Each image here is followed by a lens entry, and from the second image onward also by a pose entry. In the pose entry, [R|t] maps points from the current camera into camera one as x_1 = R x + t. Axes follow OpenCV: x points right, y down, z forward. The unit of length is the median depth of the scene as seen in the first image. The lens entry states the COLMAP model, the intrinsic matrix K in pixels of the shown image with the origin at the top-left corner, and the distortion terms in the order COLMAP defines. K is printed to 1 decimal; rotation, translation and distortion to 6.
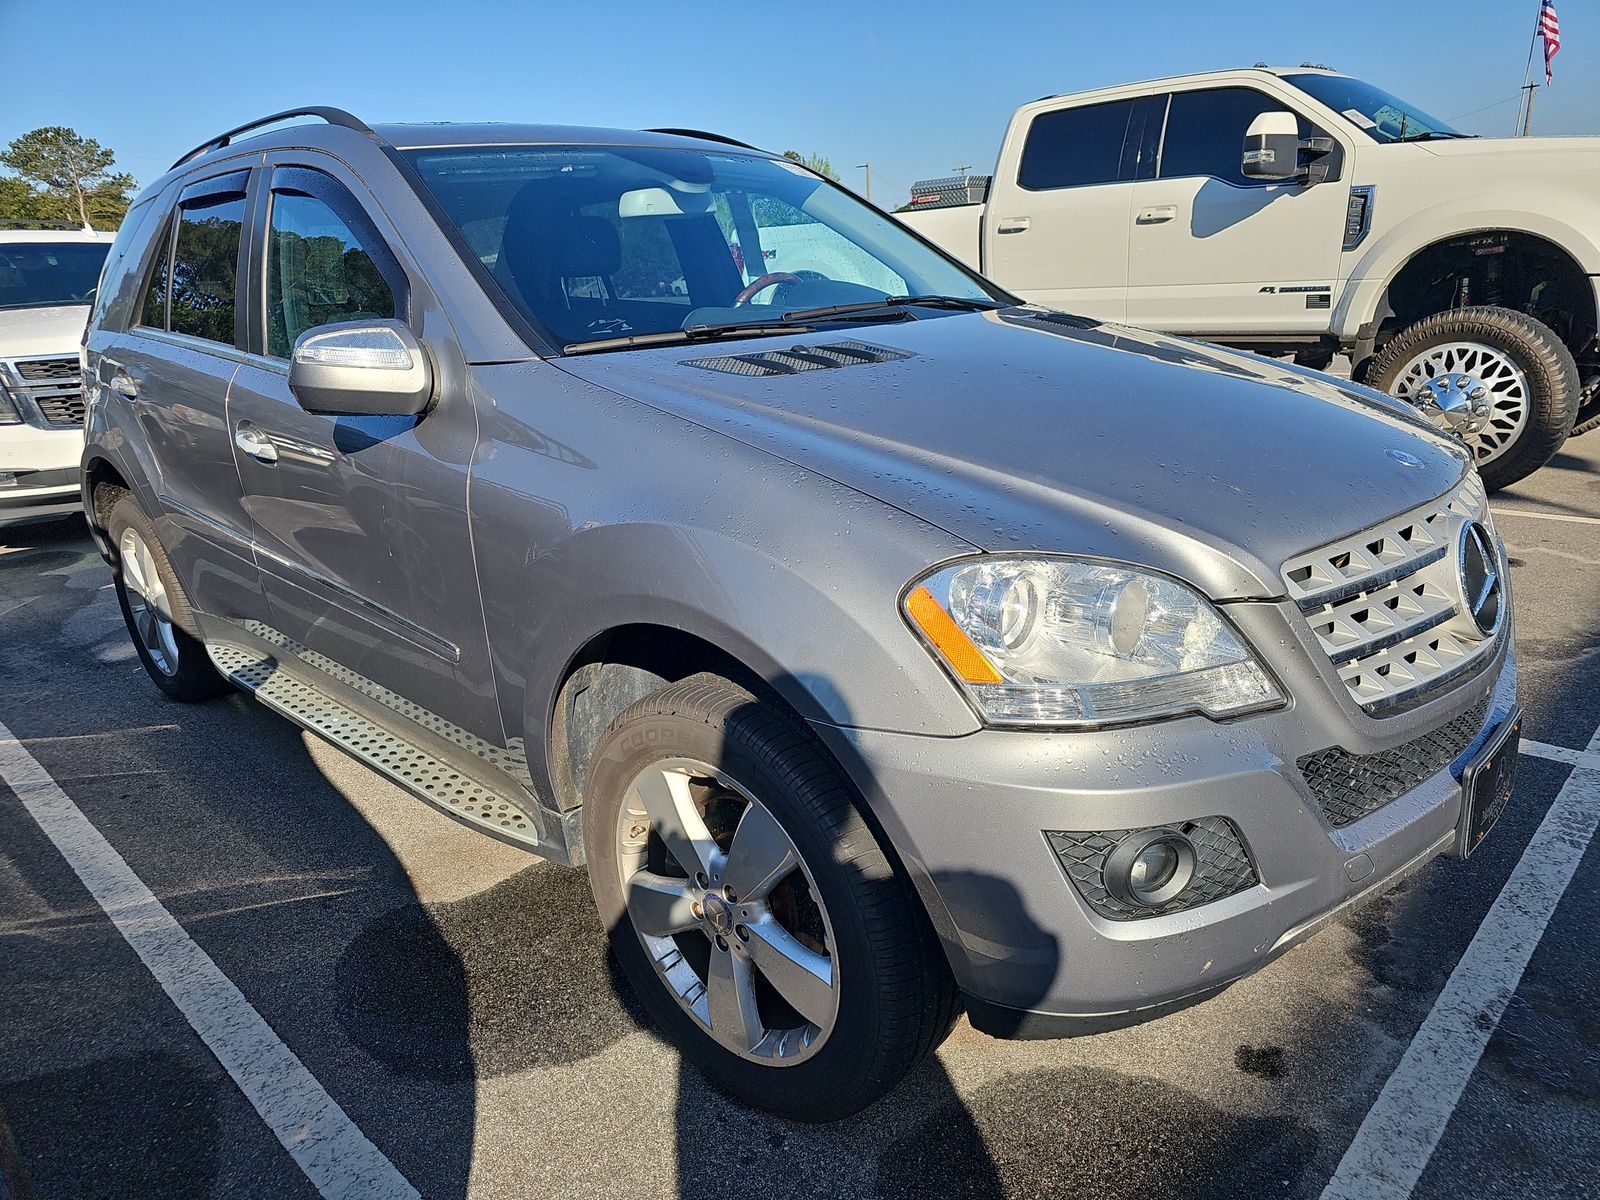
lens RADIAL K [[1078.6, 0, 798.1], [0, 1078.6, 604.2], [0, 0, 1]] dist [0.011982, -0.017190]
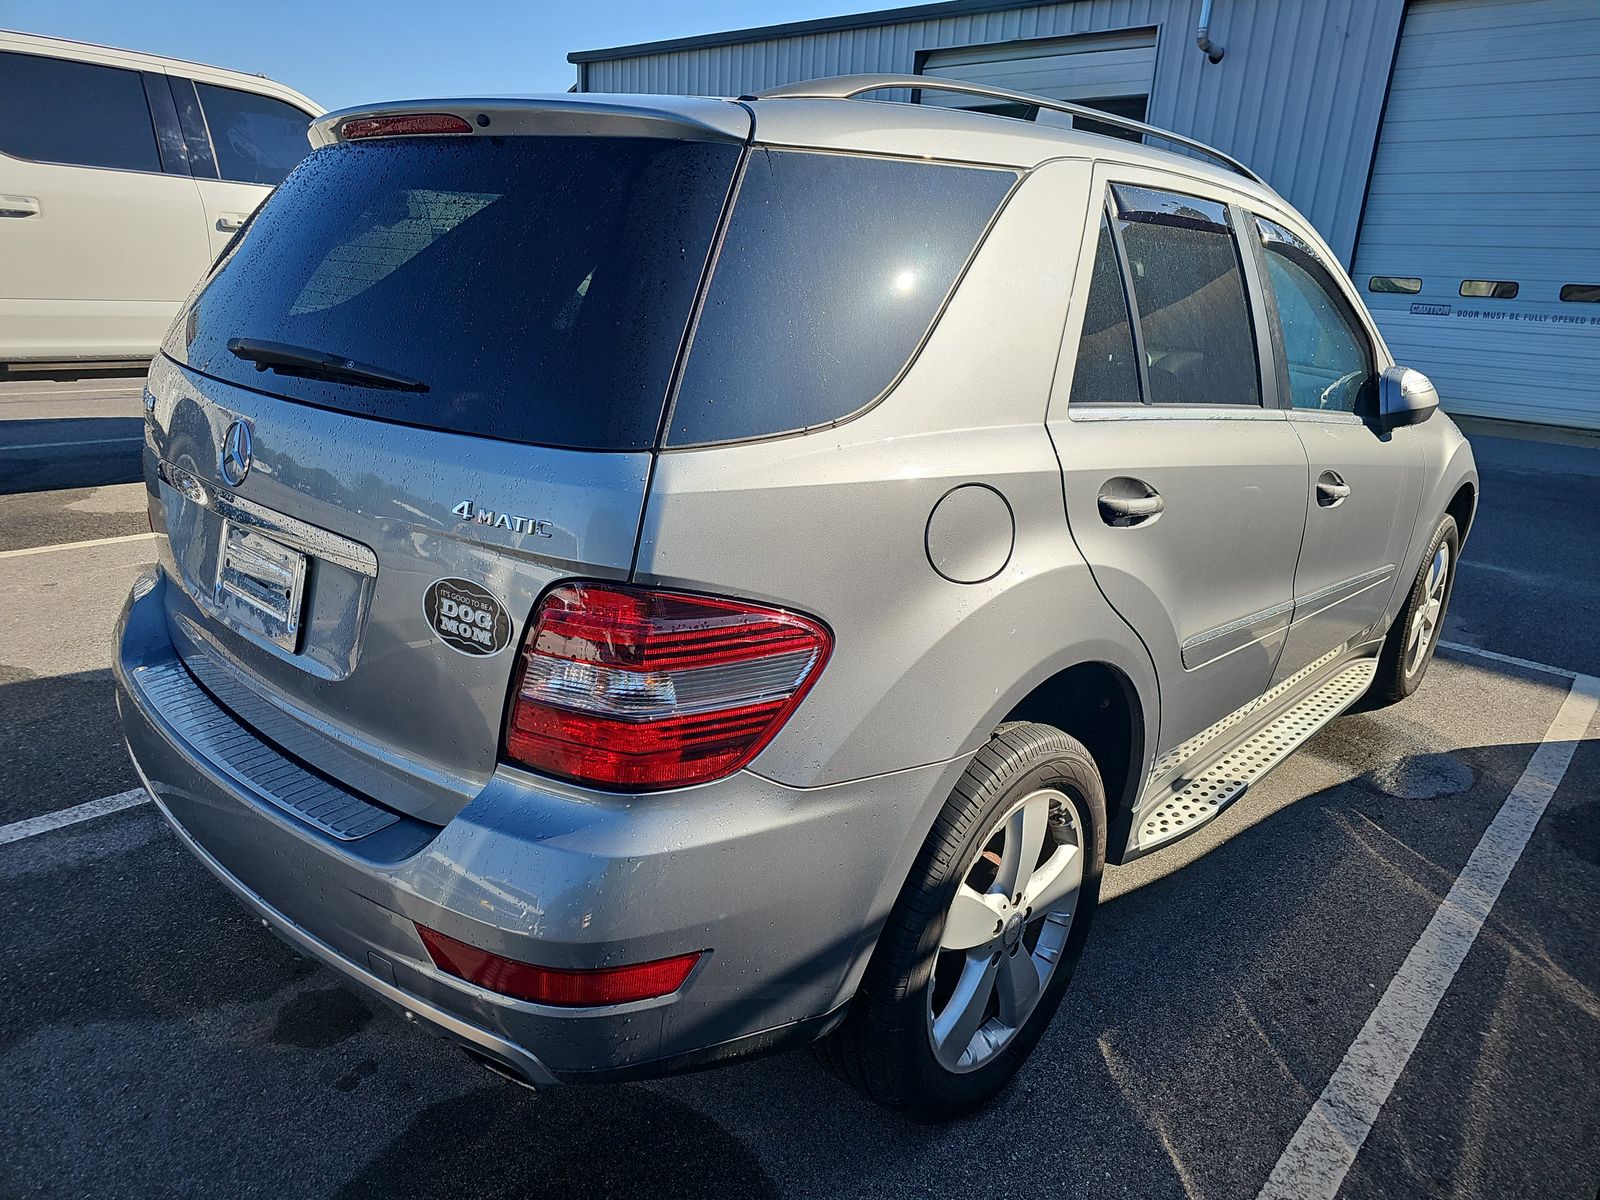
lens RADIAL K [[1078.6, 0, 797.1], [0, 1078.6, 602.5], [0, 0, 1]] dist [0.011982, -0.017190]
pose [[-0.044468, -0.245569, 0.968359, -1.477469], [0.238004, 0.938803, 0.249003, -0.426456], [-0.970246, 0.241546, 0.016700, 1.464494]]
